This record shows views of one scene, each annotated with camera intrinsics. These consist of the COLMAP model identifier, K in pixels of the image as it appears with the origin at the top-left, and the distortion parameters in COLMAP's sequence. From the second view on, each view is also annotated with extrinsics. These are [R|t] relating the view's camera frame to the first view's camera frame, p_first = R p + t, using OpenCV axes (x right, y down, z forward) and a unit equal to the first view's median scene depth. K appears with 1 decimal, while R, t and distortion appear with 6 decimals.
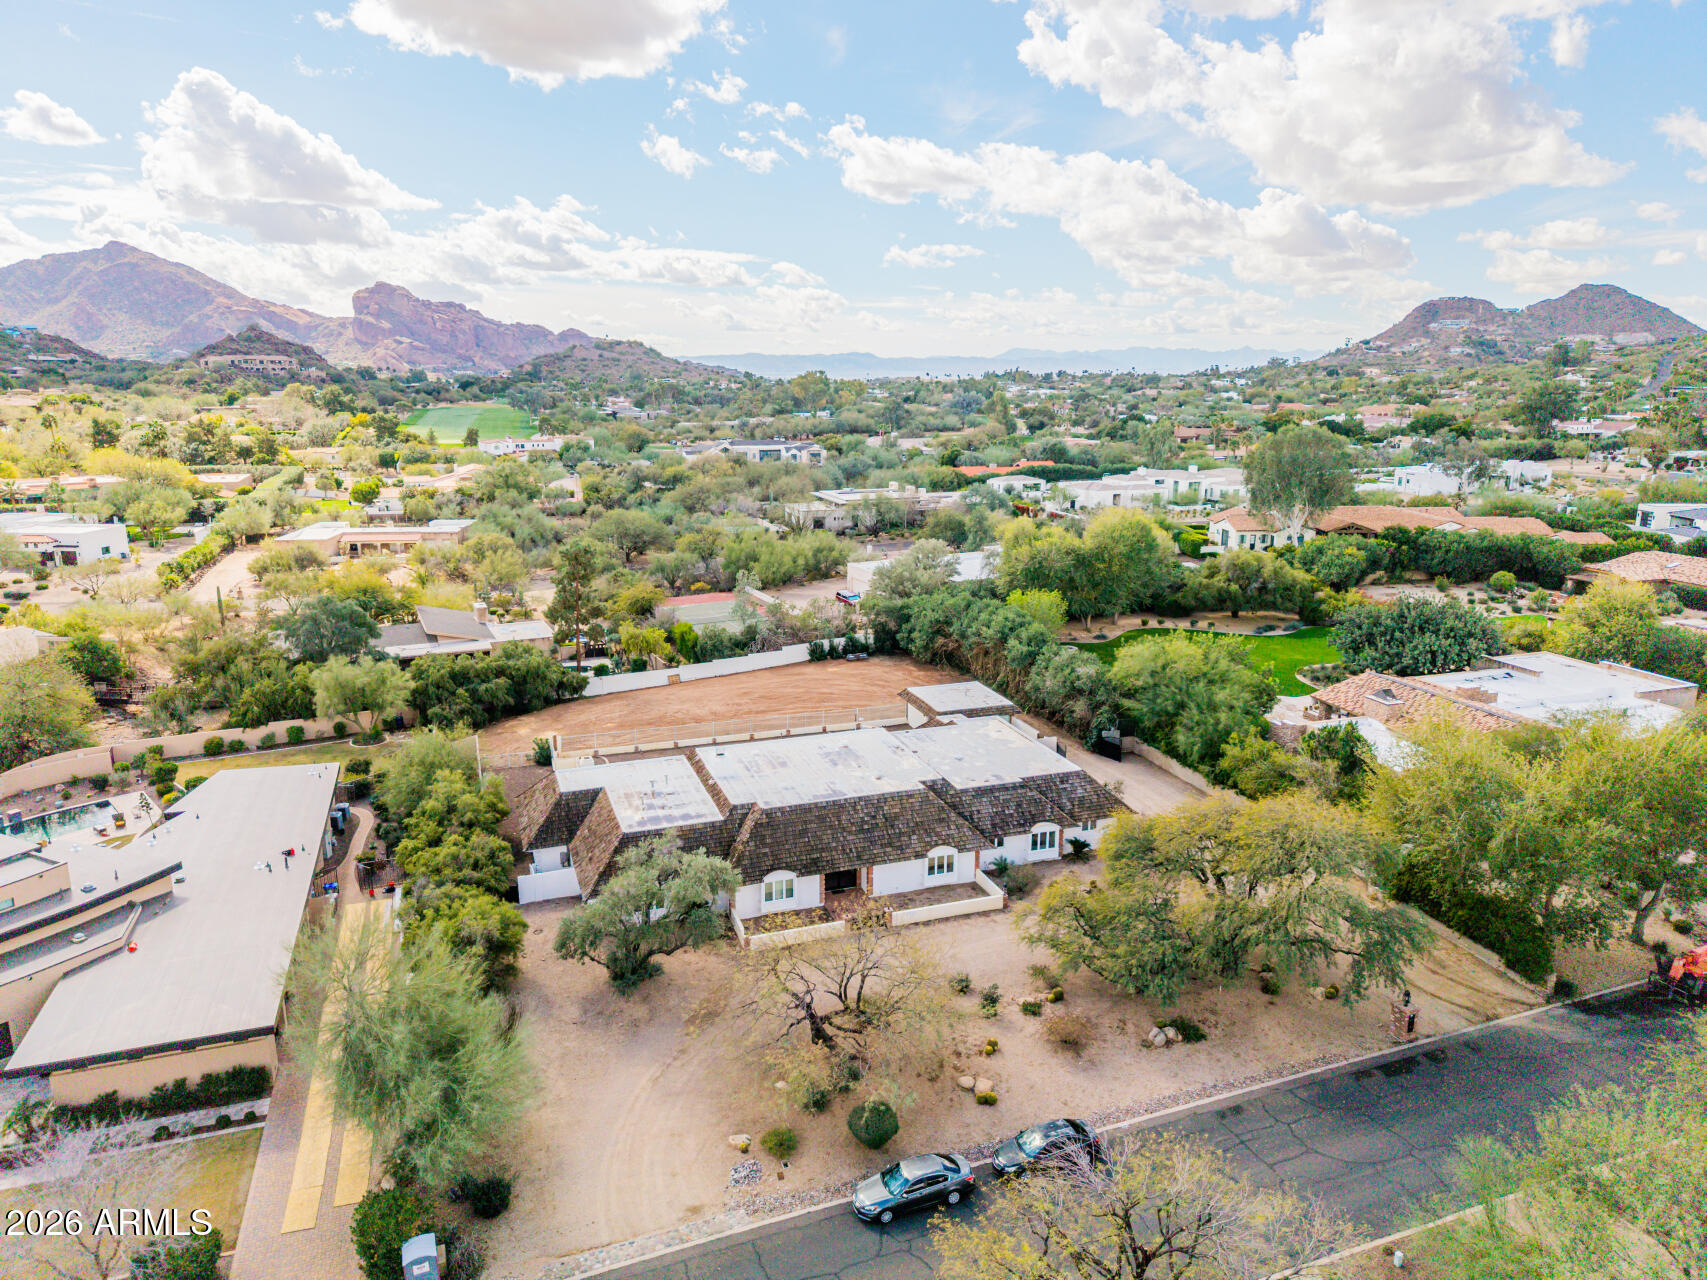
lens RADIAL K [[1158.1, 0, 858.4], [0, 1158.1, 620.8], [0, 0, 1]] dist [0.031415, -0.033022]
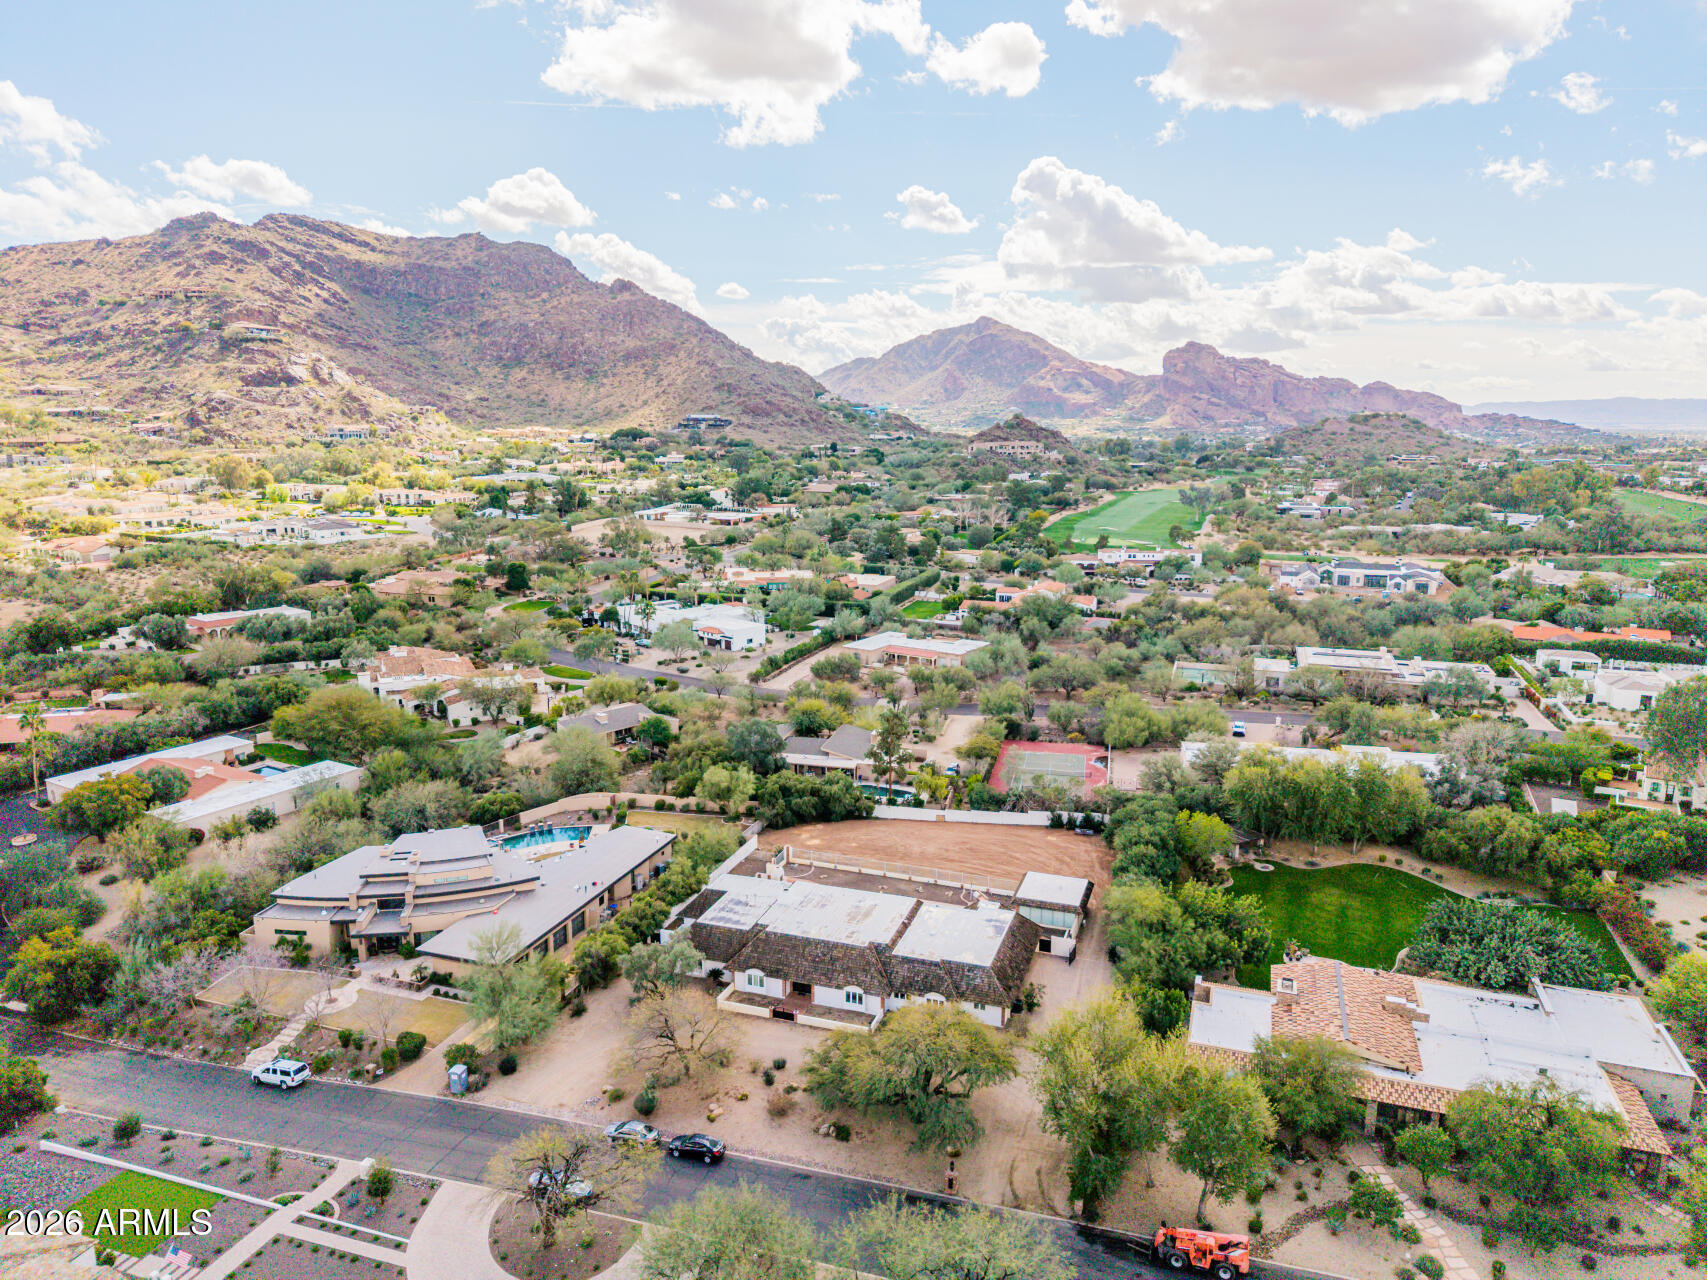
lens RADIAL K [[1167.0, 0, 853.5], [0, 1167.0, 640.0], [0, 0, 1]] dist [0.028385, -0.029340]
pose [[0.777824, 0.126737, -0.615570, 0.672684], [-0.136582, 0.990135, 0.031271, -0.217574], [0.613461, 0.059752, 0.787461, -0.190516]]
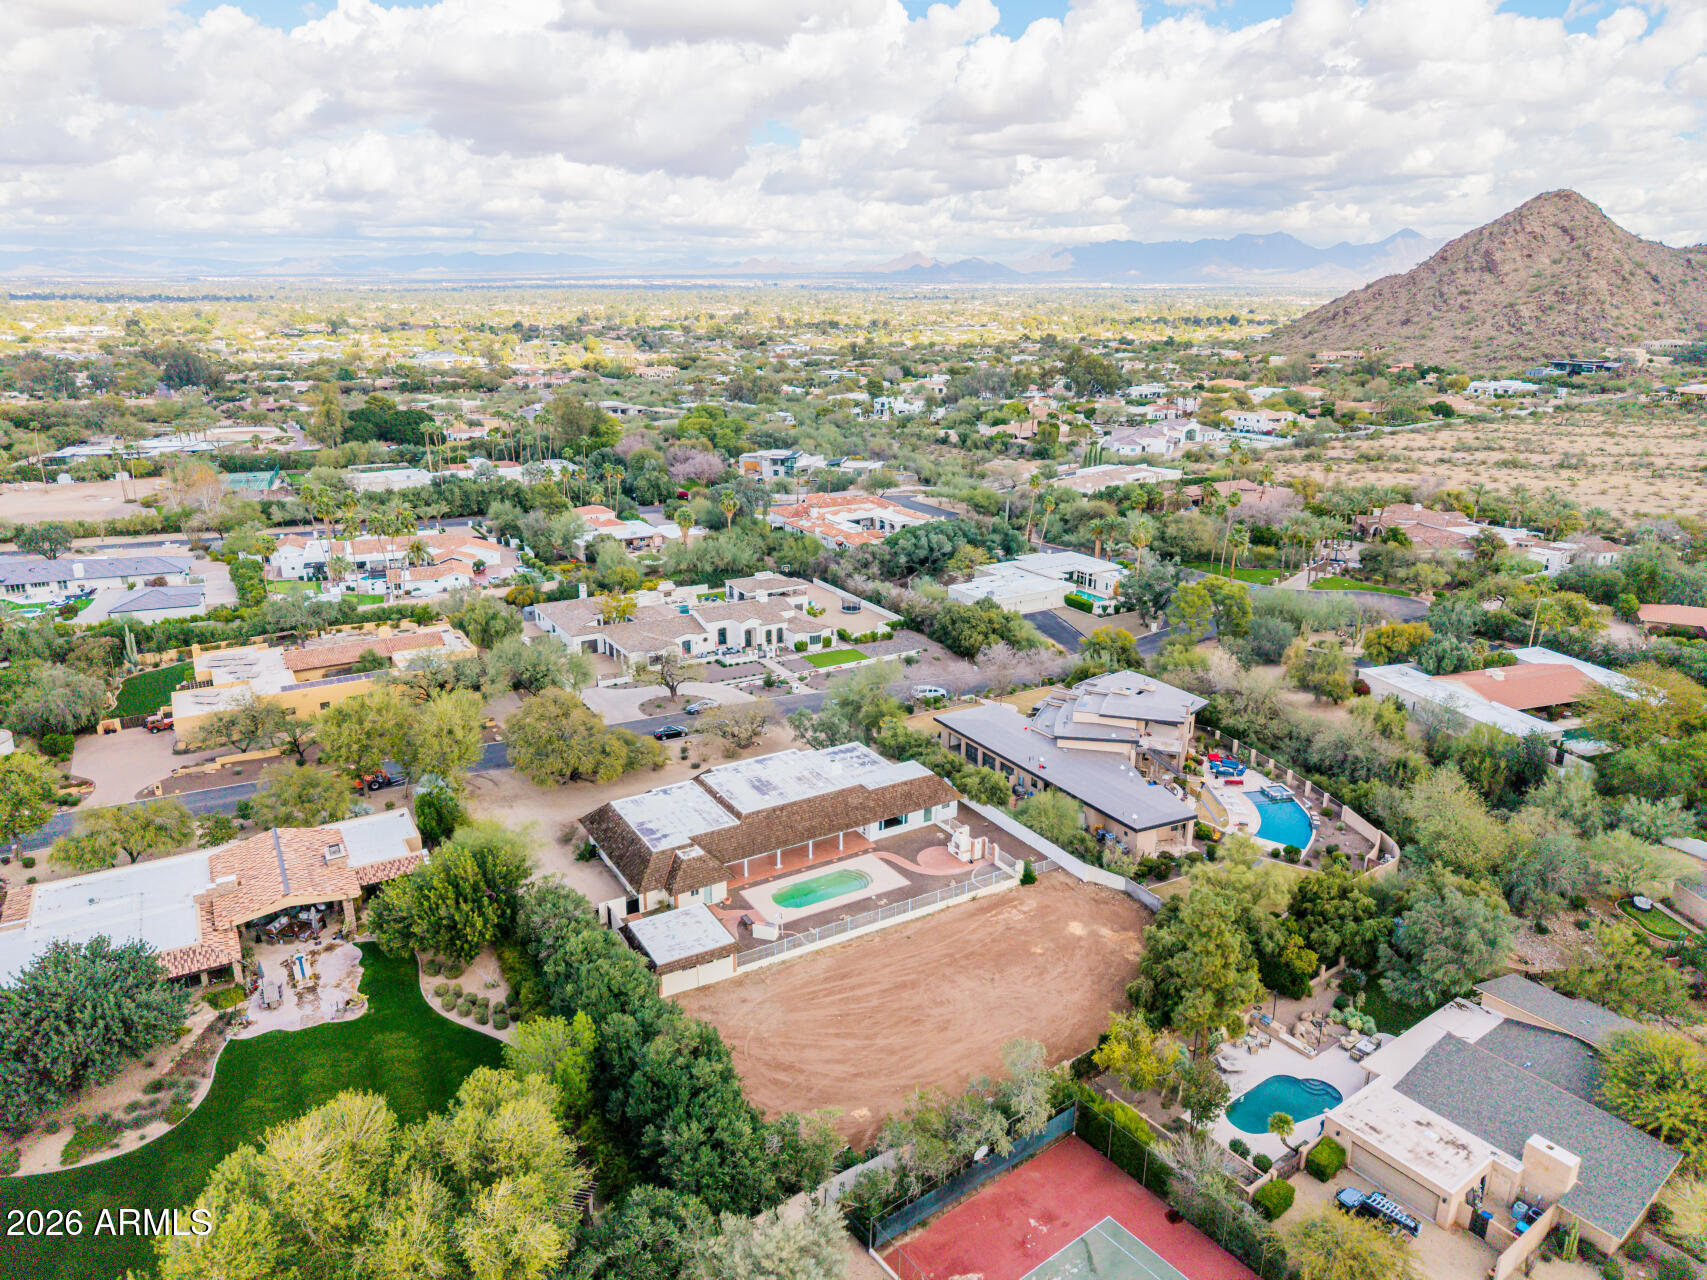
lens RADIAL K [[1139.4, 0, 851.1], [0, 1139.4, 646.0], [0, 0, 1]] dist [0.026847, -0.025085]
pose [[-0.982815, 0.057323, -0.175467, 0.097917], [-0.037139, 0.869718, 0.492149, -0.619198], [0.180819, 0.490208, -0.852643, 1.700897]]
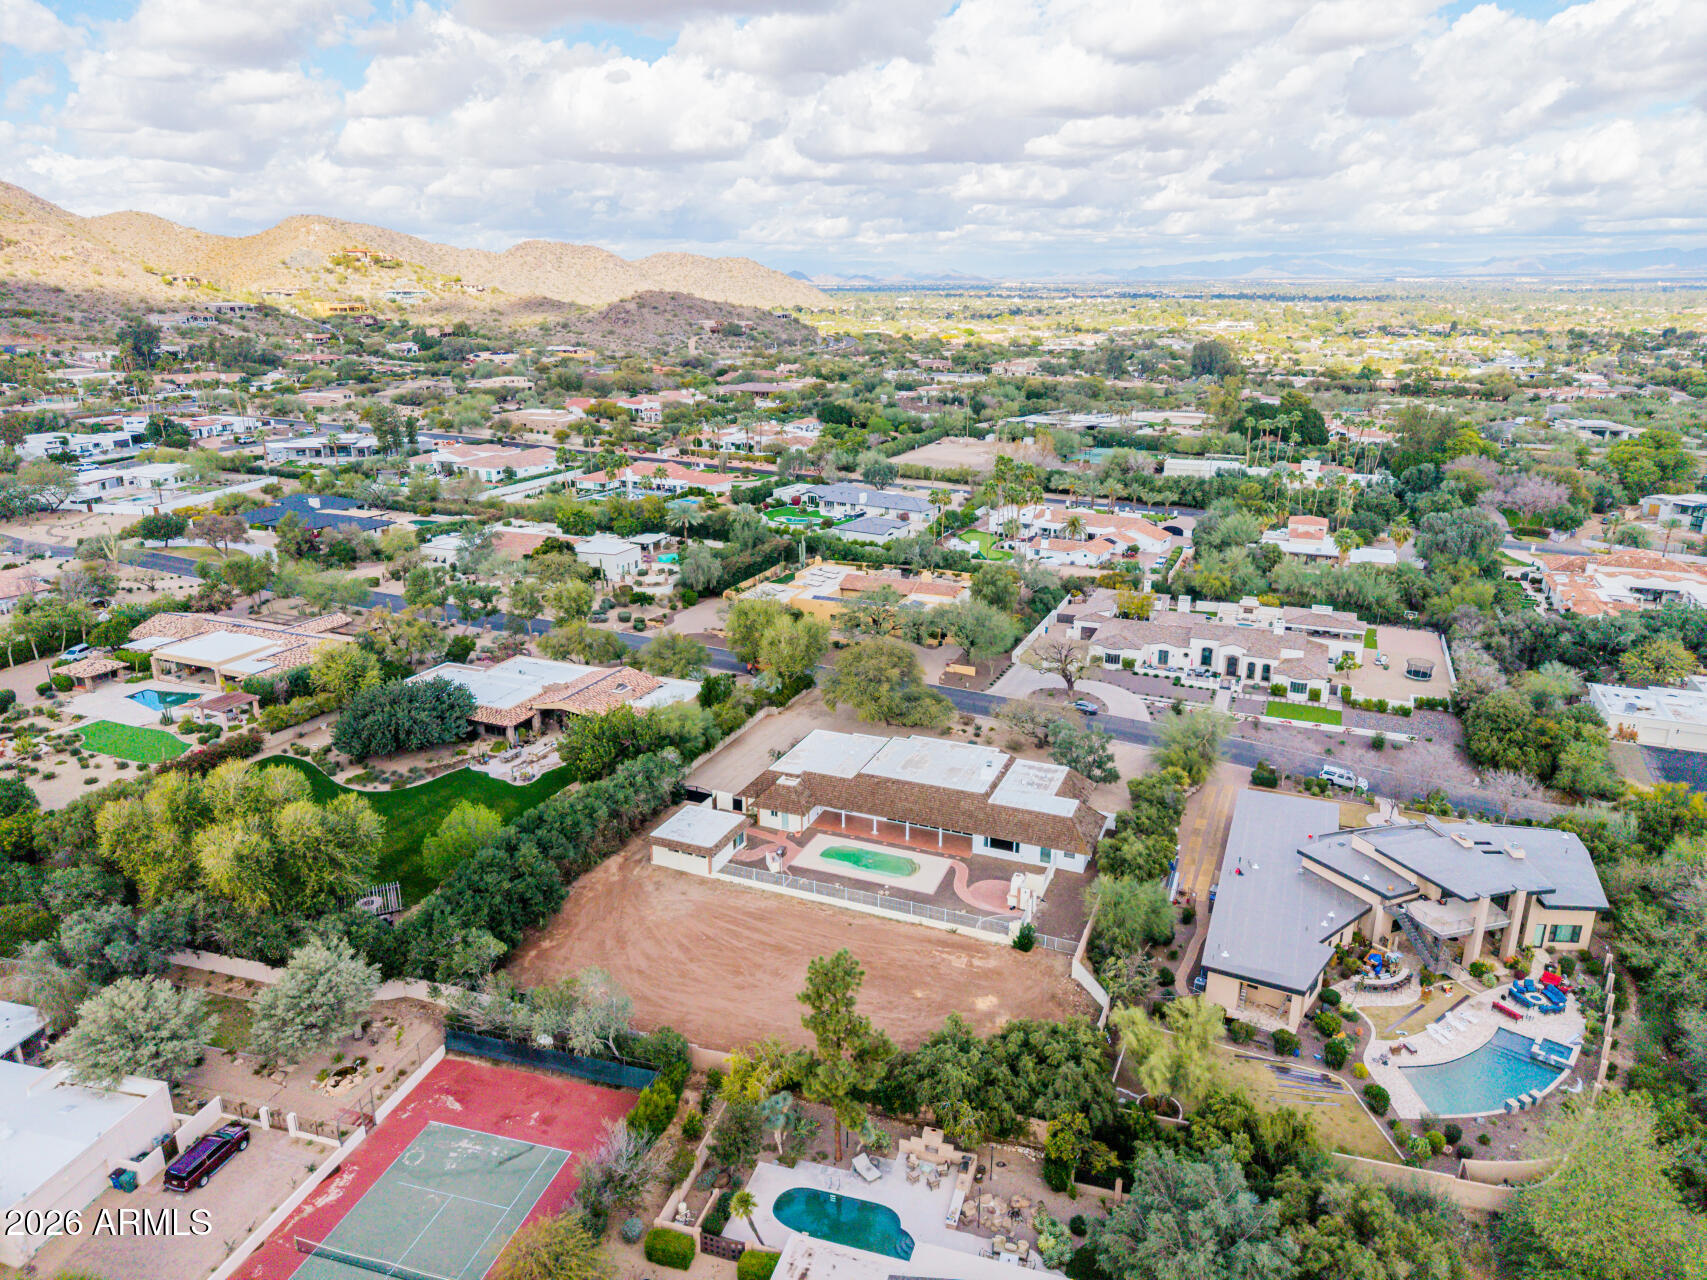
lens RADIAL K [[1139.4, 0, 851.1], [0, 1139.4, 646.0], [0, 0, 1]] dist [0.026847, -0.025085]
pose [[-0.735102, -0.201695, 0.647259, -0.720055], [0.144549, 0.886139, 0.440300, -0.567516], [-0.662367, 0.417226, -0.622248, 1.504629]]
